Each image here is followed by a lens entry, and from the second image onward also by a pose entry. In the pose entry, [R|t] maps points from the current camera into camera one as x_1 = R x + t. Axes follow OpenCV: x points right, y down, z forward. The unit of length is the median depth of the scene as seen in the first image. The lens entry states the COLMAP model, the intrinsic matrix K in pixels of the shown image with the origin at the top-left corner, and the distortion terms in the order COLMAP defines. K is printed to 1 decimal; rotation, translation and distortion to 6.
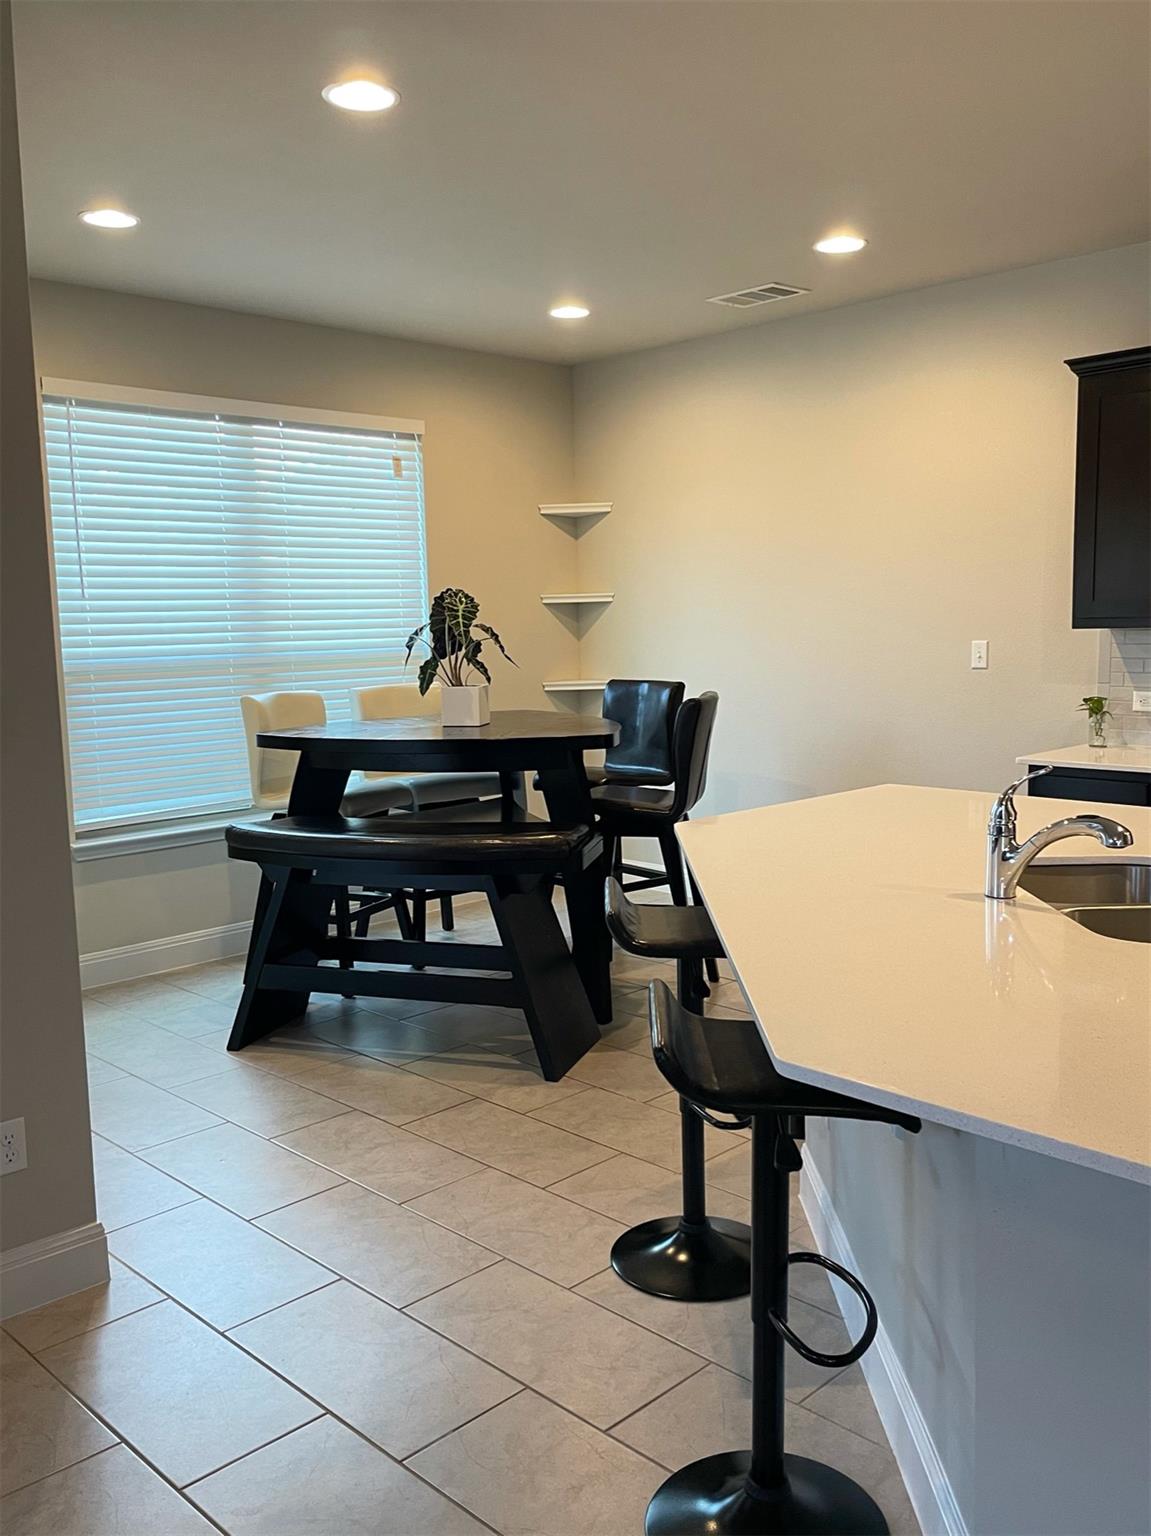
lens RADIAL K [[1348.0, 0, 577.1], [0, 1348.0, 775.3], [0, 0, 1]] dist [0.098690, -0.000821]
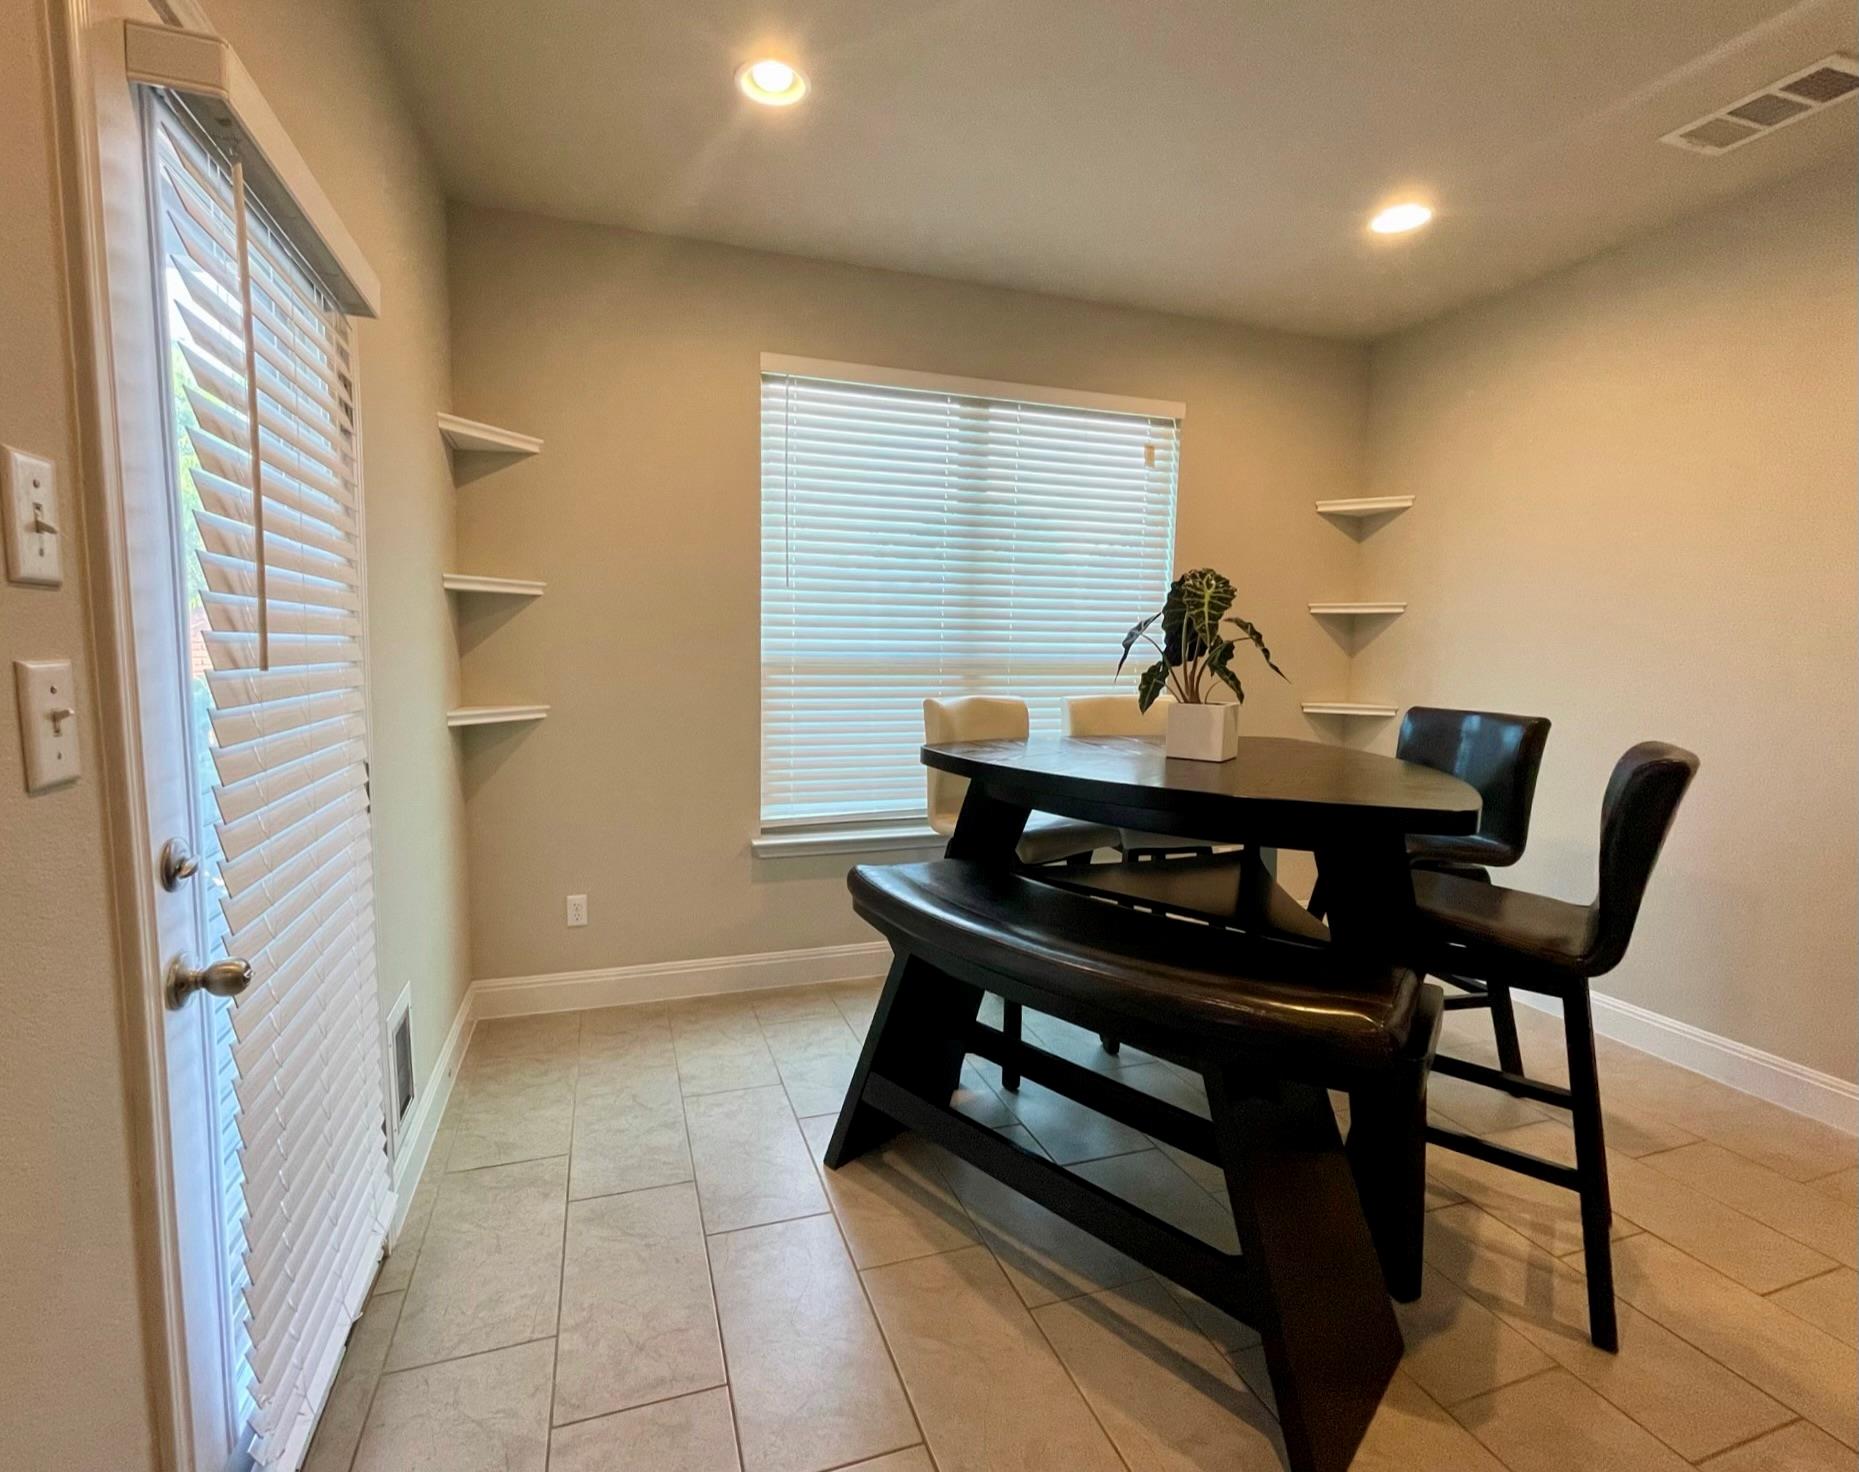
lens RADIAL K [[823.9, 0, 874.9], [0, 823.9, 731.5], [0, 0, 1]] dist [-0.004452, 0.000731]
pose [[0.889104, 0.082681, -0.450175, -0.040259], [-0.089812, 0.995943, 0.005539, -0.038048], [0.448806, 0.035506, 0.892923, 0.528088]]
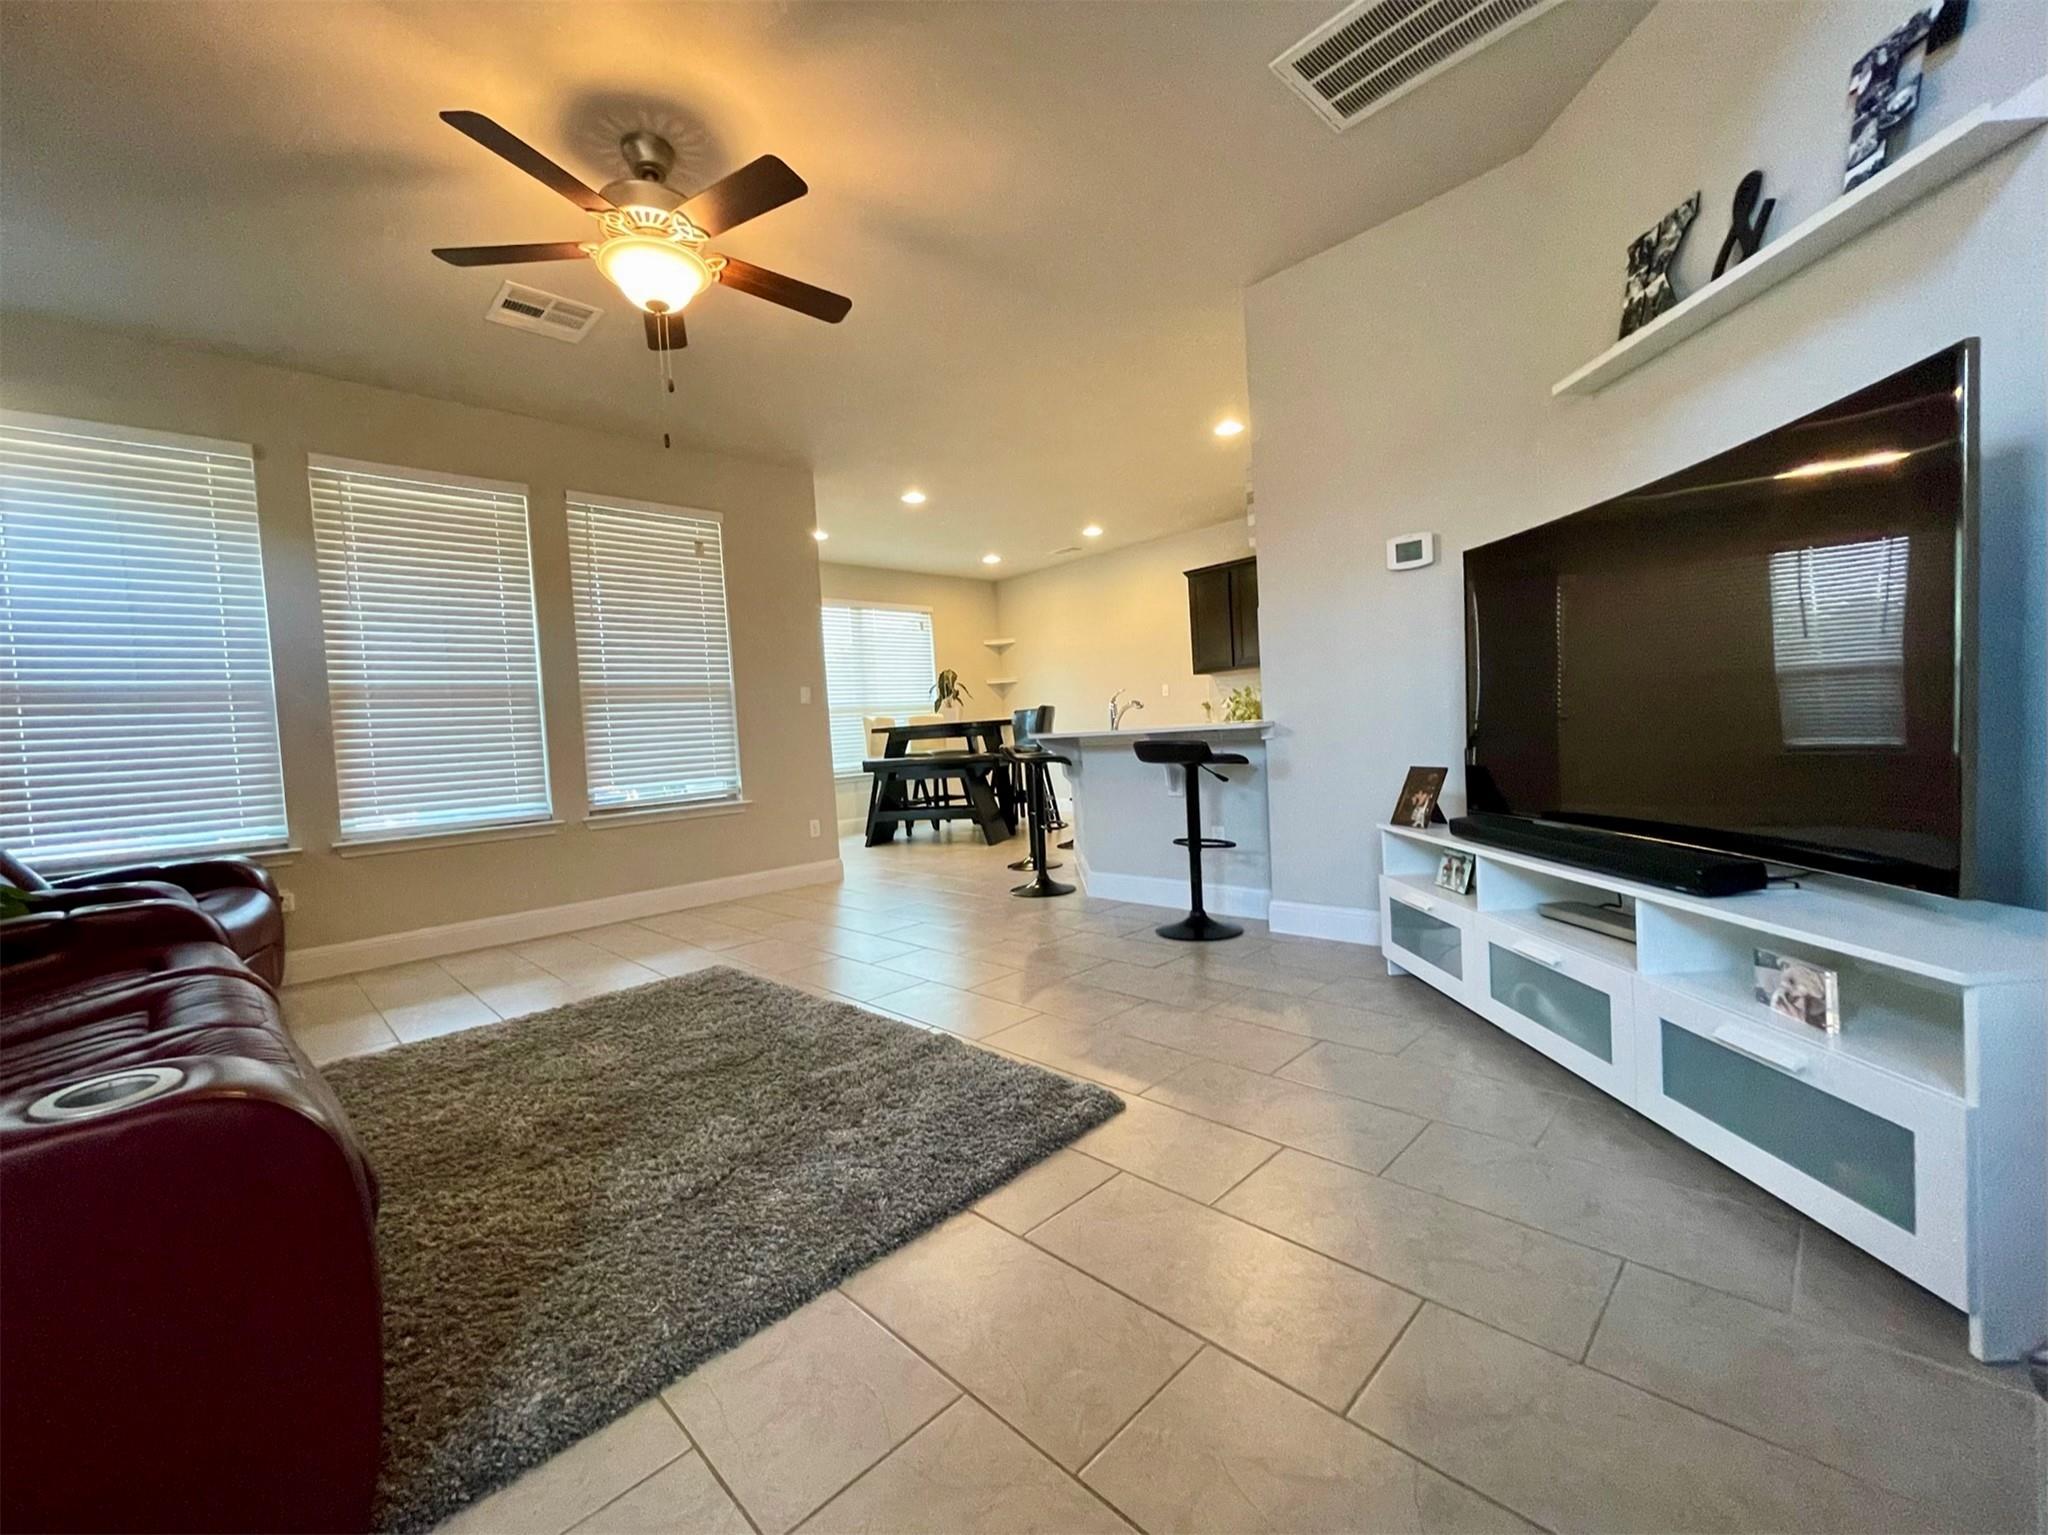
lens RADIAL K [[823.4, 0, 1018.0], [0, 823.4, 766.5], [0, 0, 1]] dist [-0.000381, 0.000000]
pose [[0.999080, -0.042382, -0.006481, 0.039885], [0.041761, 0.996177, -0.076734, 0.158170], [0.009708, 0.076393, 0.997031, -0.482879]]
